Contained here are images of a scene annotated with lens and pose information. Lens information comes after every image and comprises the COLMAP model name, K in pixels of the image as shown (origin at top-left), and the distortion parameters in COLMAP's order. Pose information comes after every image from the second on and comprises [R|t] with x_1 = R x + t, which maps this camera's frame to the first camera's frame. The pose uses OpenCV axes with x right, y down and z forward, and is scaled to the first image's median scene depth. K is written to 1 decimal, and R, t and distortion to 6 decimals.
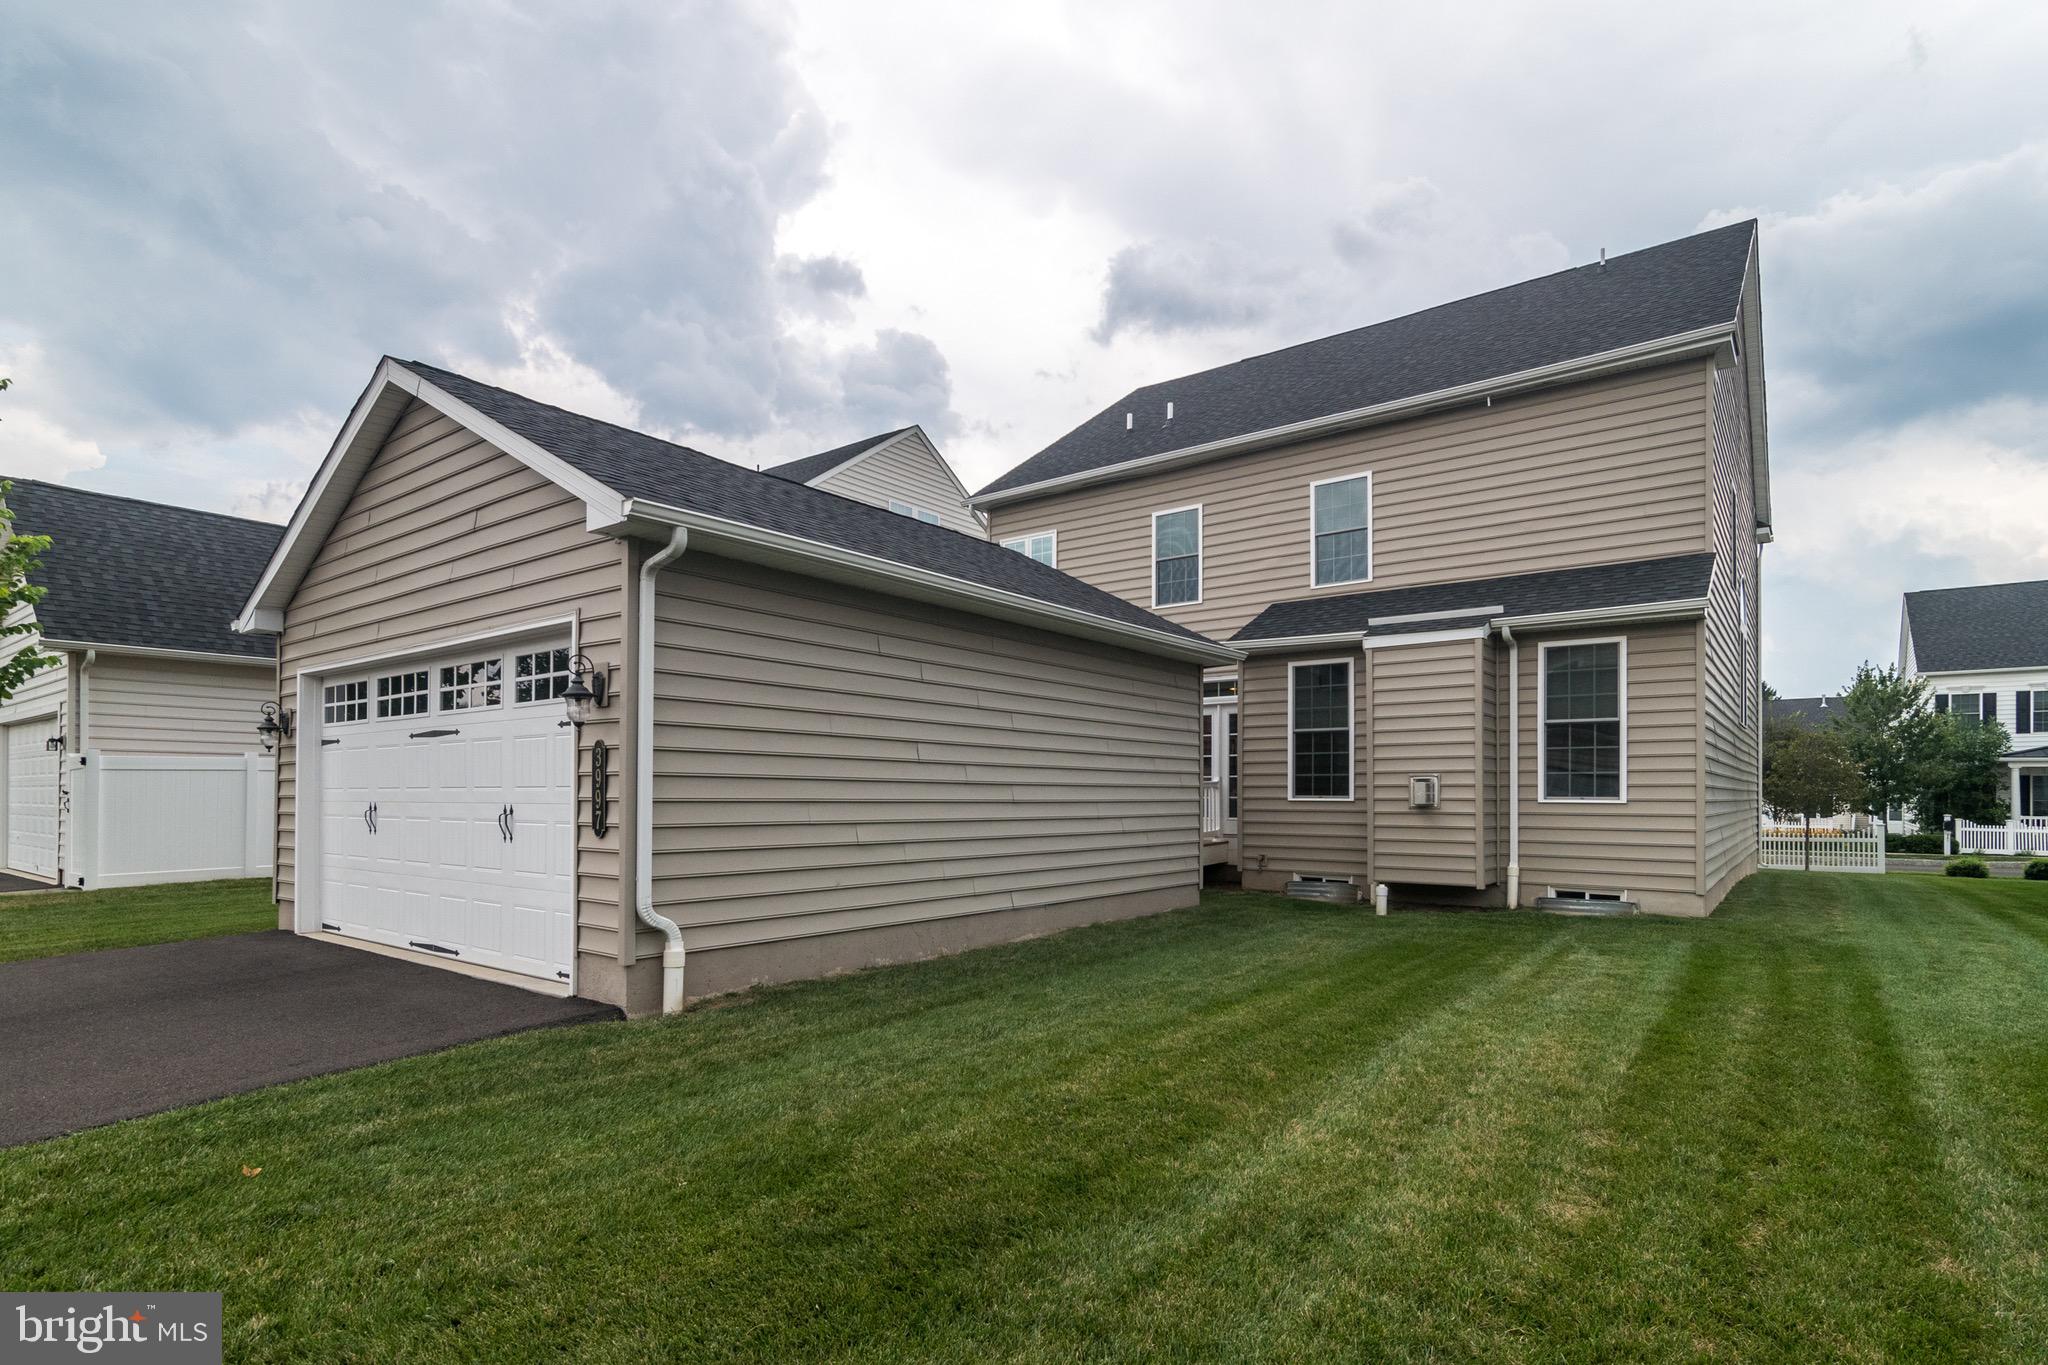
lens RADIAL K [[1024.9, 0, 1034.4], [0, 1024.9, 778.2], [0, 0, 1]] dist [0.000019, 0.000160]
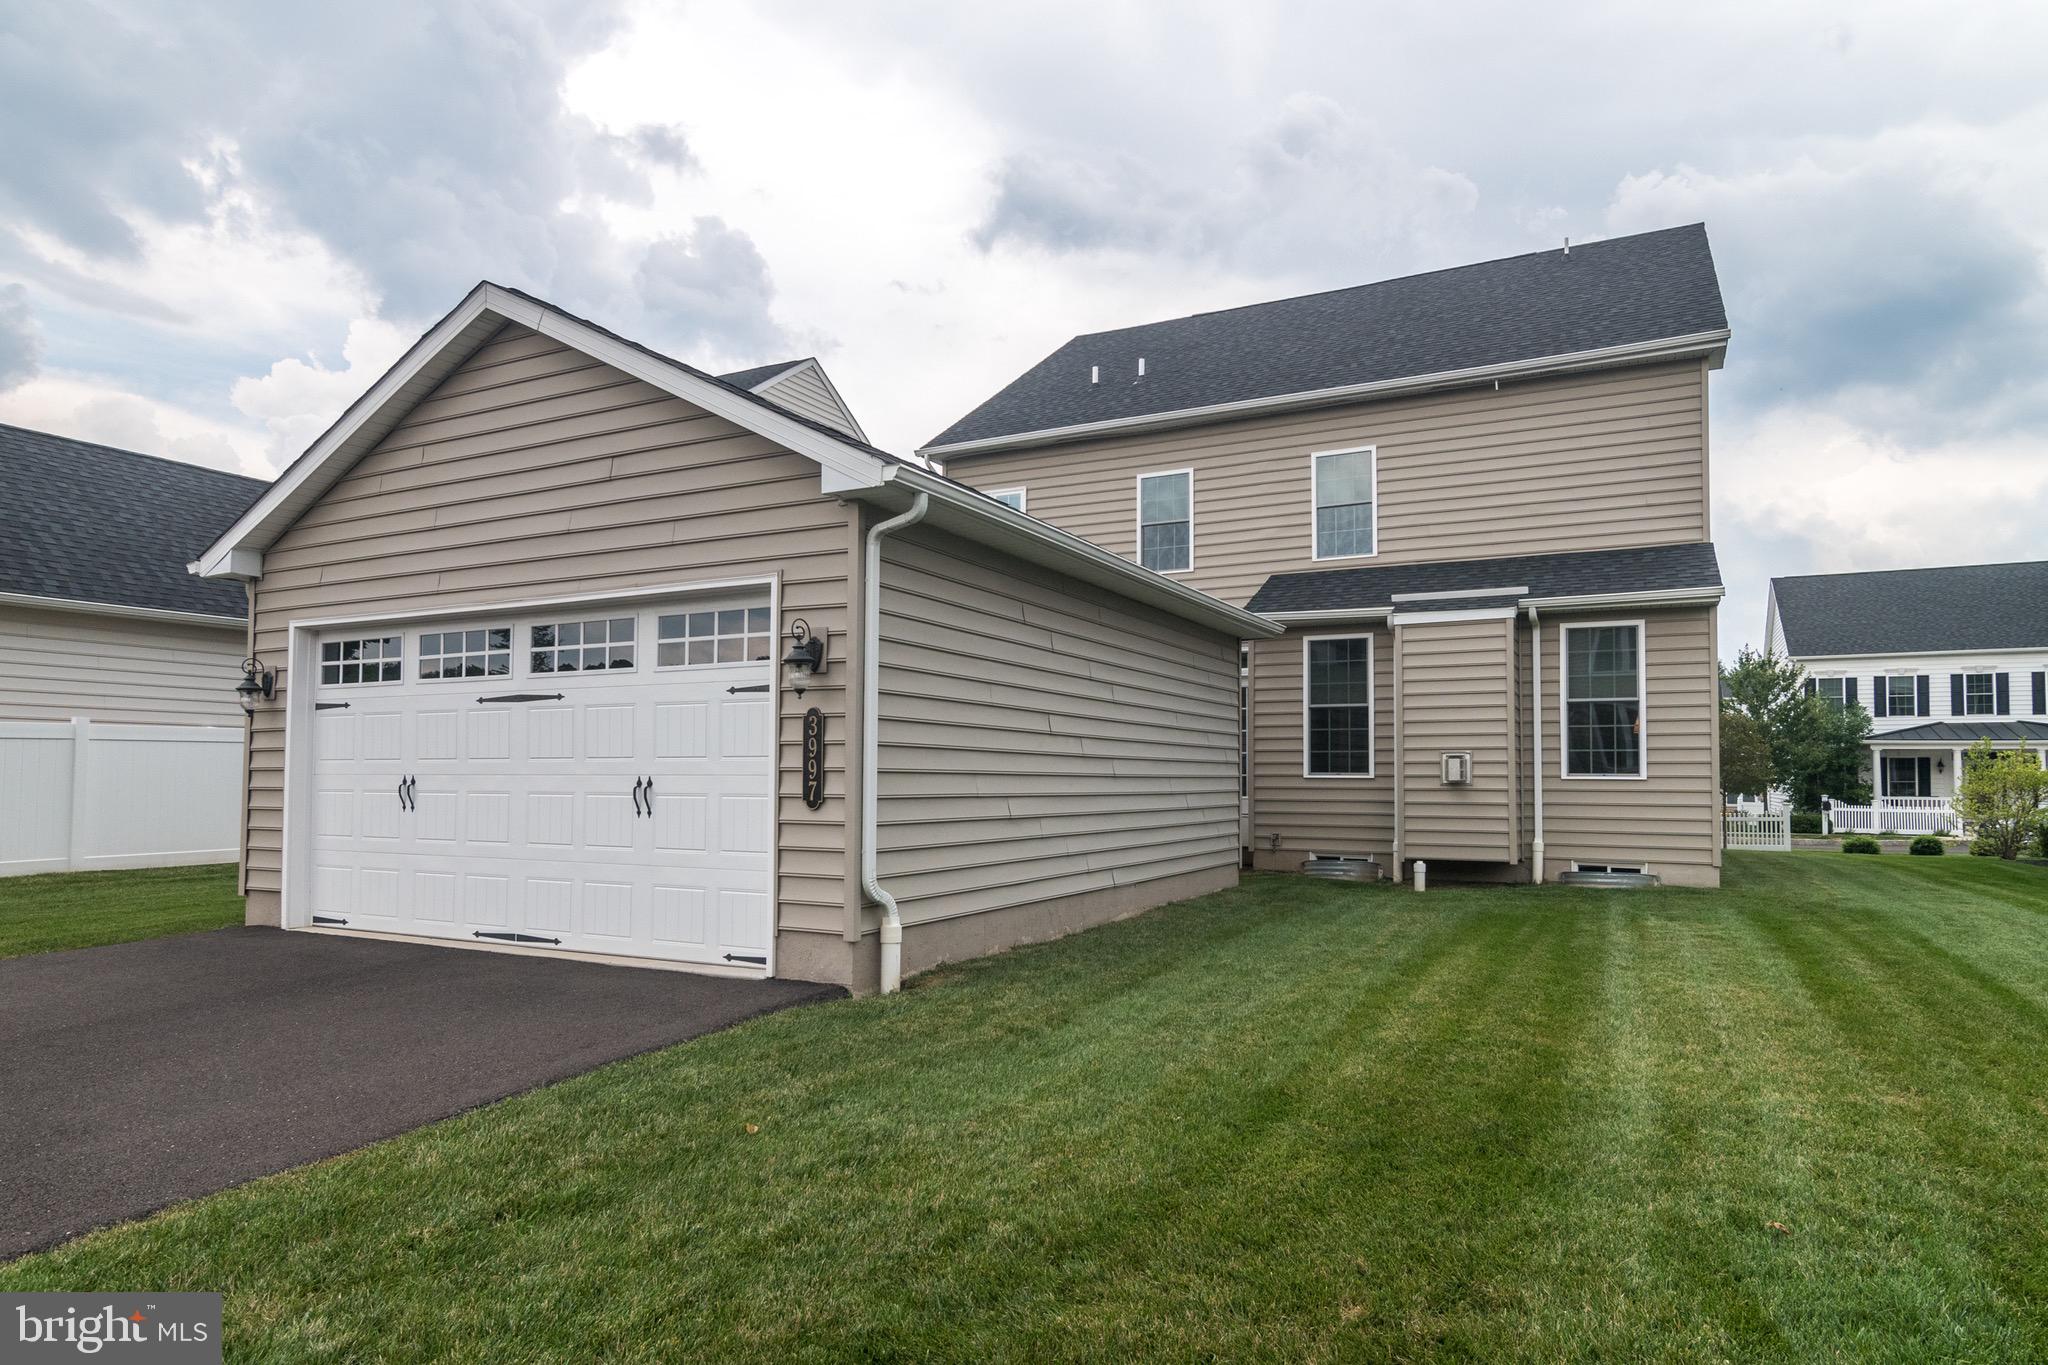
lens RADIAL K [[1182.9, 0, 1023.1], [0, 1182.9, 724.1], [0, 0, 1]] dist [-0.000608, -0.000245]
pose [[0.984999, 0.009465, 0.172302, -0.243202], [-0.004524, 0.999568, -0.029048, 0.005498], [-0.172503, 0.027833, 0.984616, -0.072963]]
